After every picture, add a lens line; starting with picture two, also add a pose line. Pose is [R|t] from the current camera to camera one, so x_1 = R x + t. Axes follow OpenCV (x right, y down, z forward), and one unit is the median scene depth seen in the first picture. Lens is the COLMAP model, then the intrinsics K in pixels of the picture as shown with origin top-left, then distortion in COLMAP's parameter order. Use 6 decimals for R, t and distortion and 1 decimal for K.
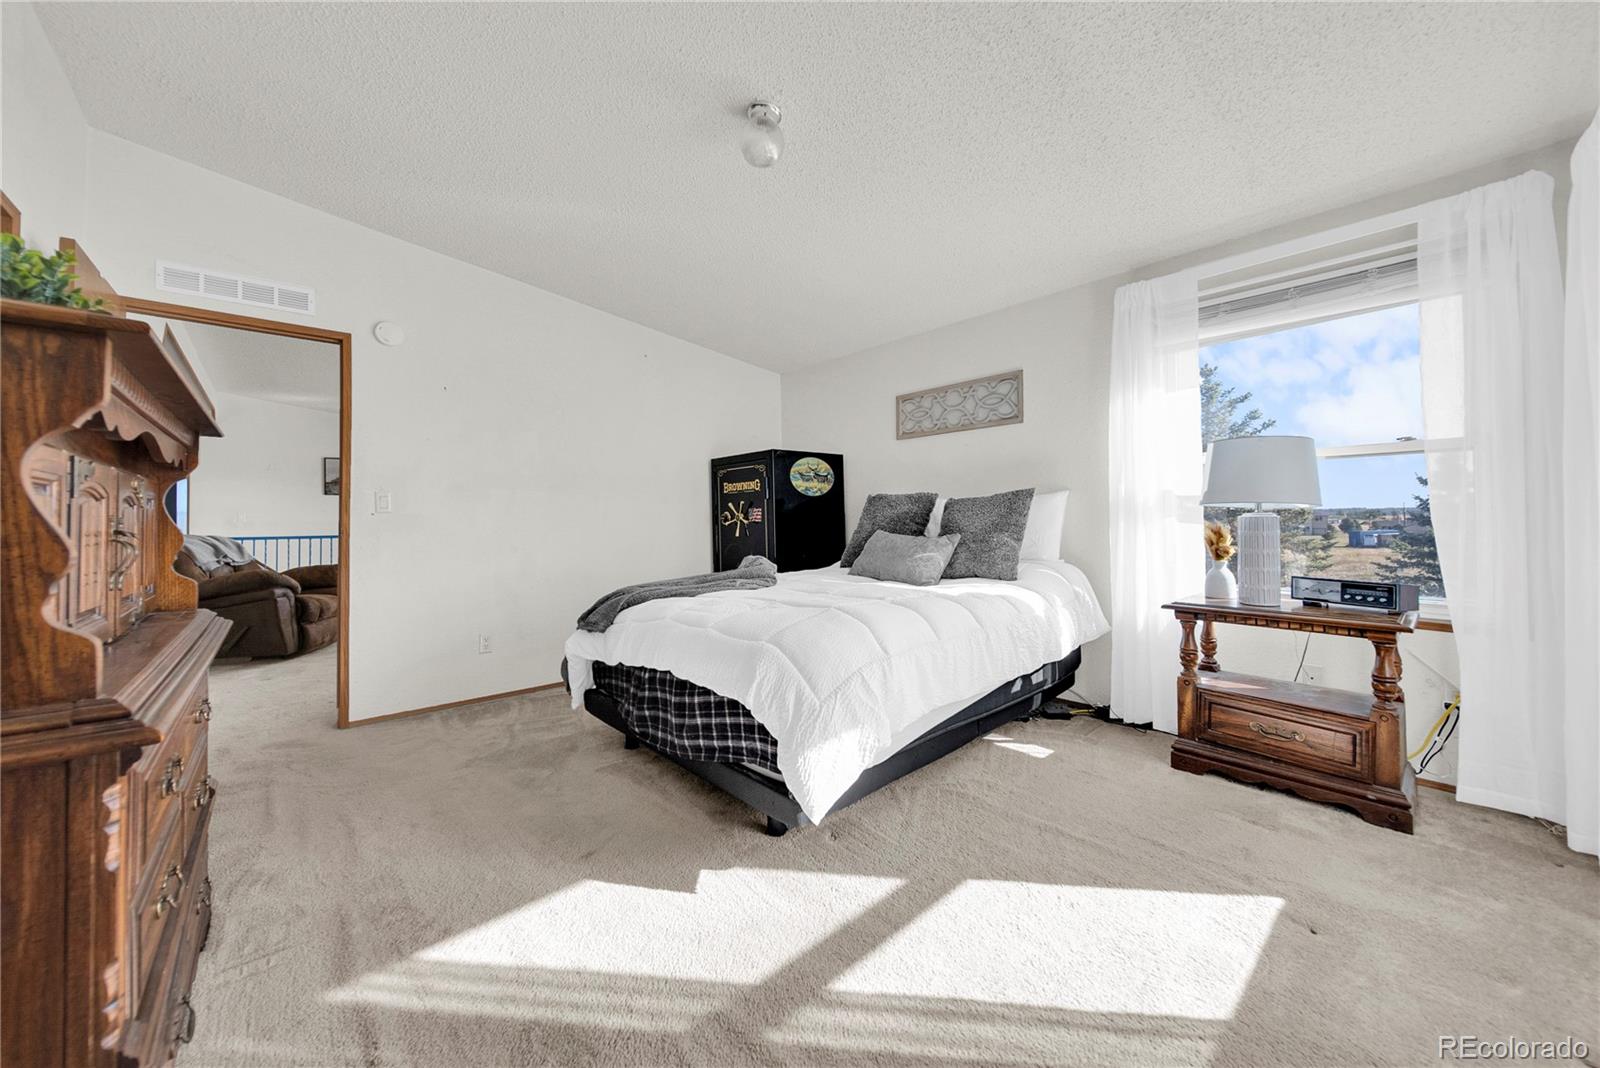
lens RADIAL K [[582.8, 0, 795.3], [0, 582.8, 514.3], [0, 0, 1]] dist [-0.000330, -0.000071]
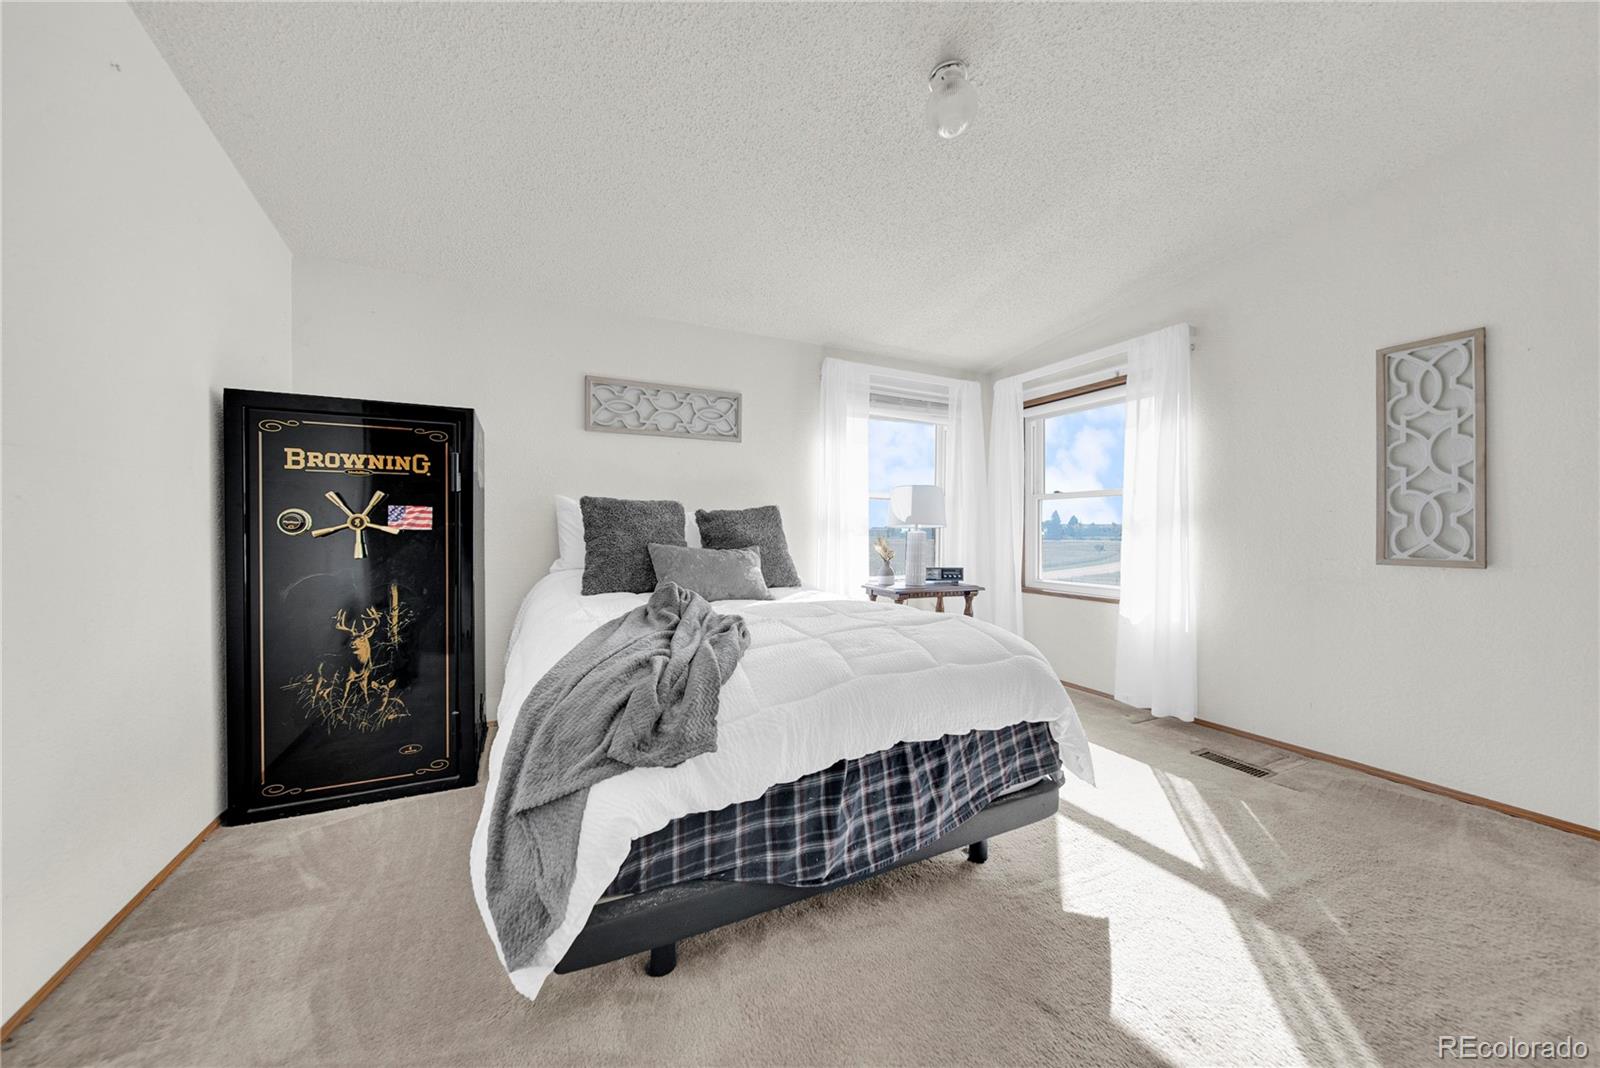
lens RADIAL K [[566.3, 0, 796.5], [0, 566.3, 536.8], [0, 0, 1]] dist [-0.000635, -0.000091]
pose [[0.264253, 0.006179, 0.964434, -0.706532], [-0.016103, 0.999868, -0.001994, 0.020498], [-0.964319, -0.015003, 0.264318, 0.737351]]
